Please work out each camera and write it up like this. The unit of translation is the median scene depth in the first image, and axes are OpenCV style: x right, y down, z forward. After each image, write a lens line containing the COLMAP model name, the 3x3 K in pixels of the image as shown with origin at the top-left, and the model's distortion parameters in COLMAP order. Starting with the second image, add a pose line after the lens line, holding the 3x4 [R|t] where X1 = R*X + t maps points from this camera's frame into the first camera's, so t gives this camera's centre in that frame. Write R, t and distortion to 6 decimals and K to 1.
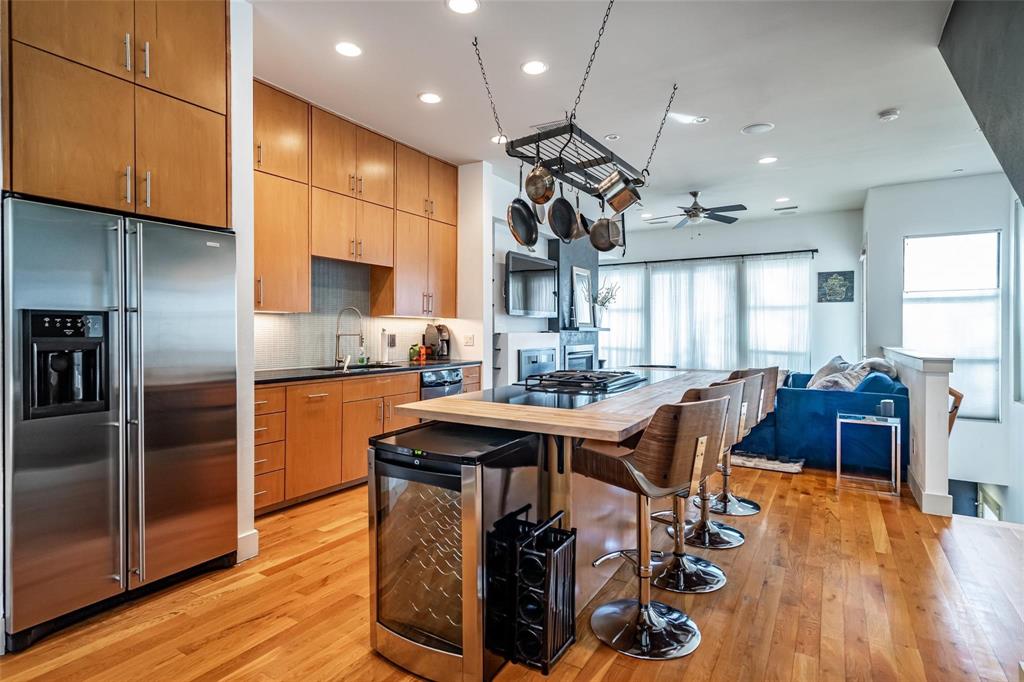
lens RADIAL K [[526.9, 0, 512.0], [0, 526.9, 335.9], [0, 0, 1]] dist [0.000043, 0.000014]
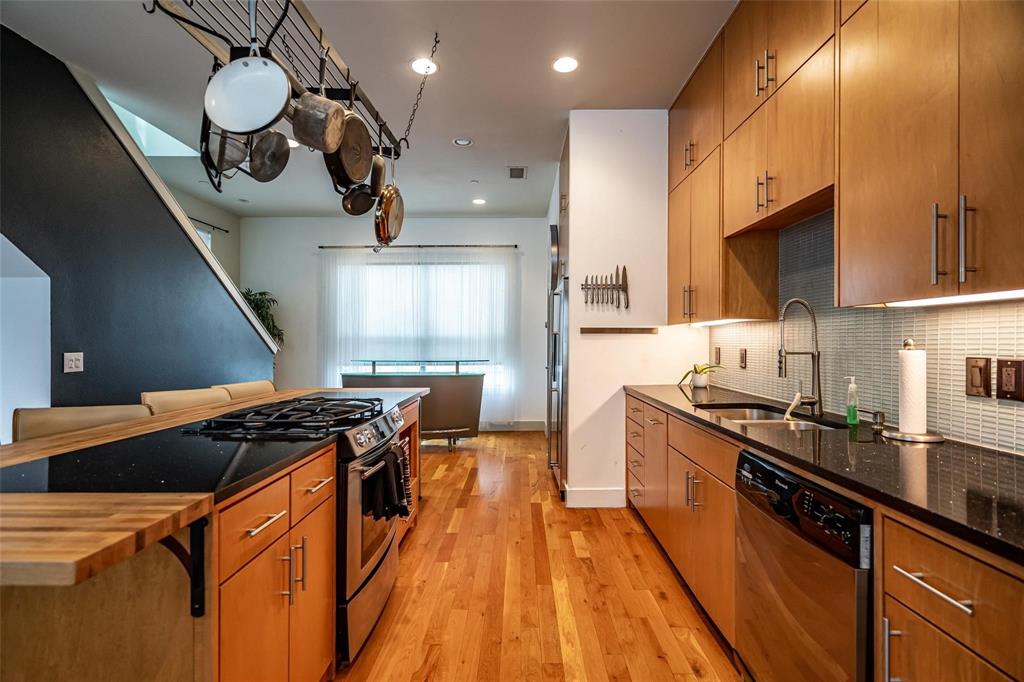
lens RADIAL K [[463.6, 0, 513.3], [0, 463.6, 337.8], [0, 0, 1]] dist [-0.001041, 0.000713]
pose [[-0.859816, -0.001541, -0.510602, 0.106607], [-0.005896, 0.999959, 0.006911, -0.014701], [0.510570, 0.008952, -0.859790, 0.815102]]
